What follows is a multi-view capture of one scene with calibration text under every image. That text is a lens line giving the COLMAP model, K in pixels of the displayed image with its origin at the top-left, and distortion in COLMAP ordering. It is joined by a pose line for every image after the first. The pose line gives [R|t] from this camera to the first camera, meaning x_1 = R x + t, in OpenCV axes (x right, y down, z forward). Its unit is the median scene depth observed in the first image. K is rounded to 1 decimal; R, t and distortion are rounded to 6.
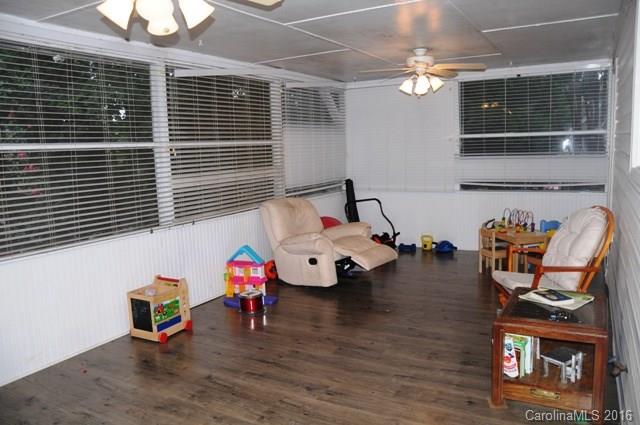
lens RADIAL K [[500.1, 0, 323.7], [0, 500.1, 216.5], [0, 0, 1]] dist [-0.160503, 0.128804]
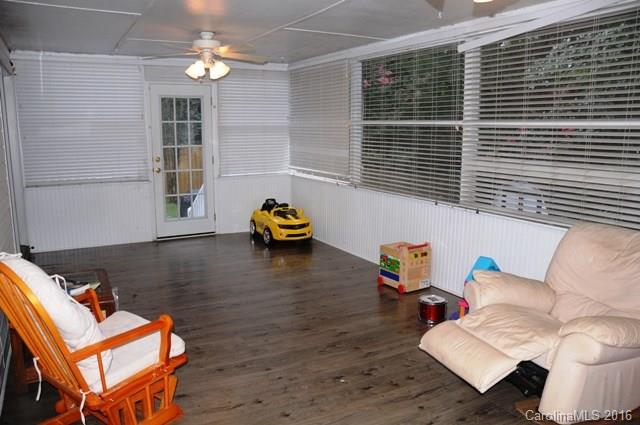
lens RADIAL K [[500.1, 0, 323.7], [0, 500.1, 216.5], [0, 0, 1]] dist [-0.160503, 0.128804]
pose [[-0.527400, 0.173538, -0.831705, 0.728302], [-0.106944, 0.957572, 0.267616, -0.217706], [0.842860, 0.230087, -0.486465, 1.392106]]
